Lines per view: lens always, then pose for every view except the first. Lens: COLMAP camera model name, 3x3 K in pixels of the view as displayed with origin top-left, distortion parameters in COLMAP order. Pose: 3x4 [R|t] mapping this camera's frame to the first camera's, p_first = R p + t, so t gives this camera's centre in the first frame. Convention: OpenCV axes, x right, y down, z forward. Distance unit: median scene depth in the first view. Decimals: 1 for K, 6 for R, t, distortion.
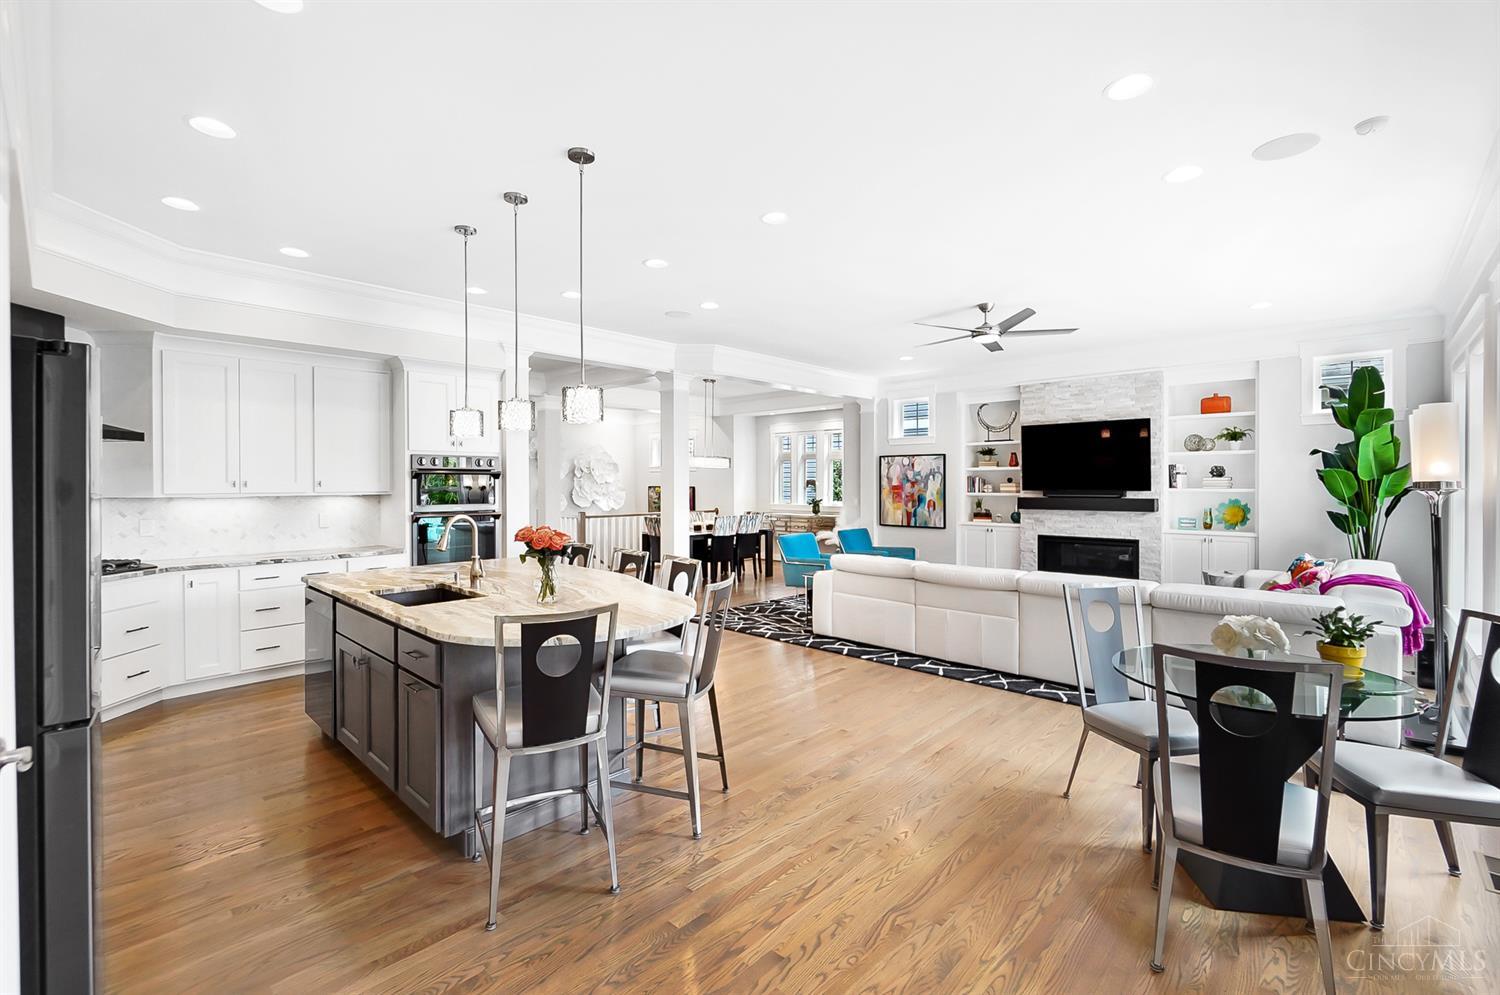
lens RADIAL K [[661.3, 0, 725.8], [0, 661.3, 485.7], [0, 0, 1]] dist [0.003501, -0.004095]
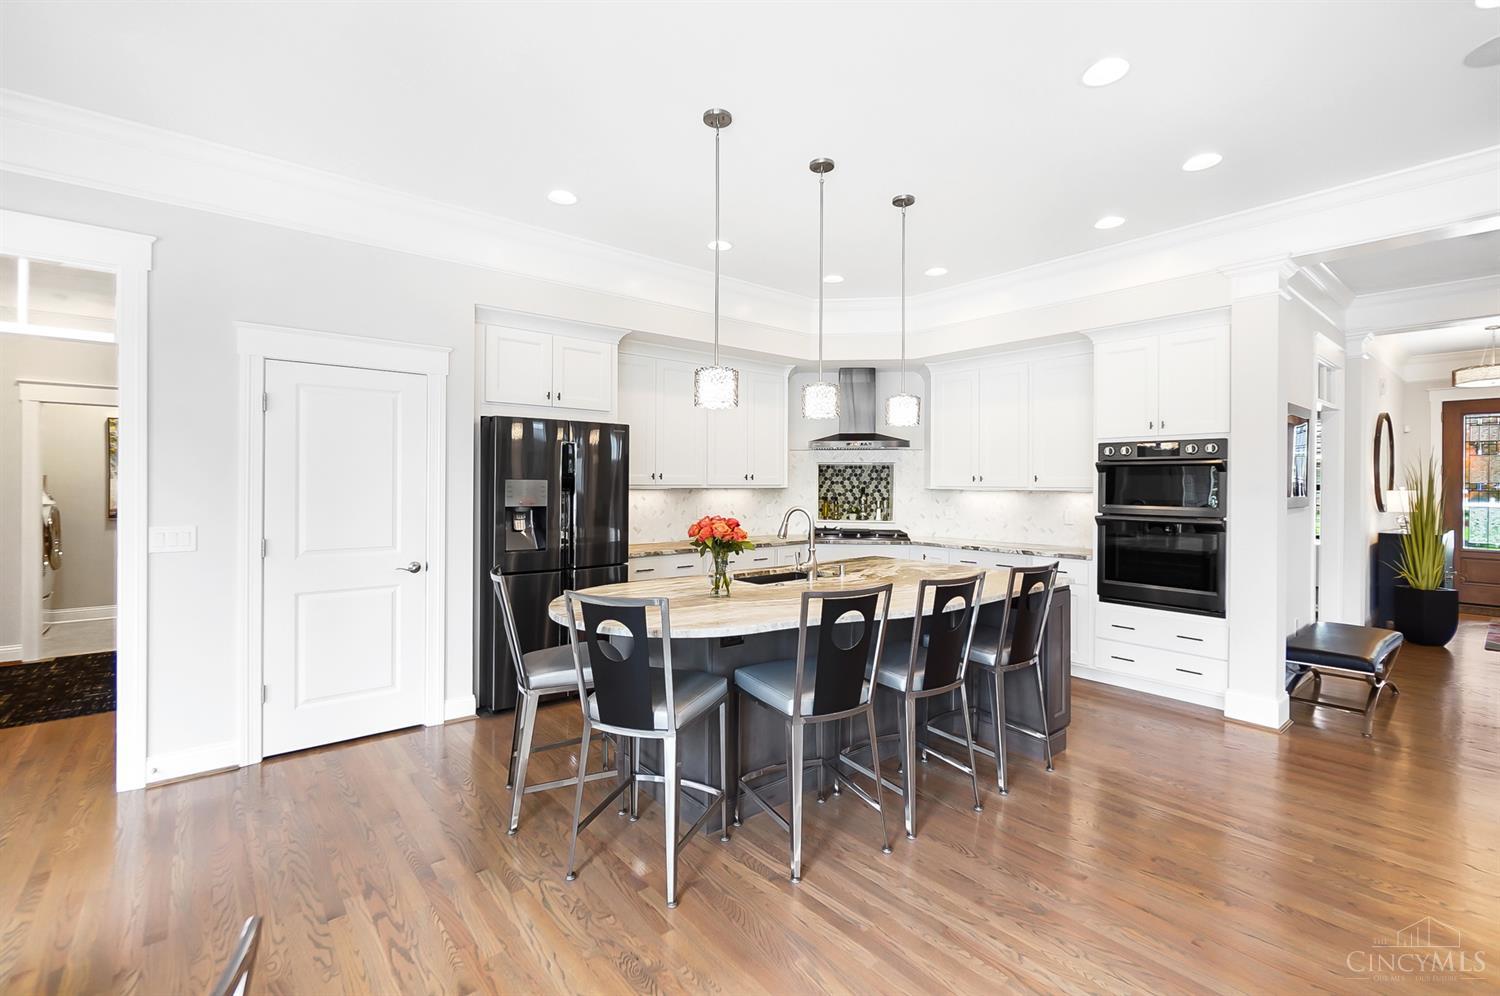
lens RADIAL K [[661.3, 0, 791.7], [0, 661.3, 484.4], [0, 0, 1]] dist [0.003501, -0.004095]
pose [[-0.084371, 0.007360, -0.996407, 0.222274], [0.000168, 0.999973, 0.007372, -0.001037], [0.996434, 0.000454, -0.084370, 0.374872]]
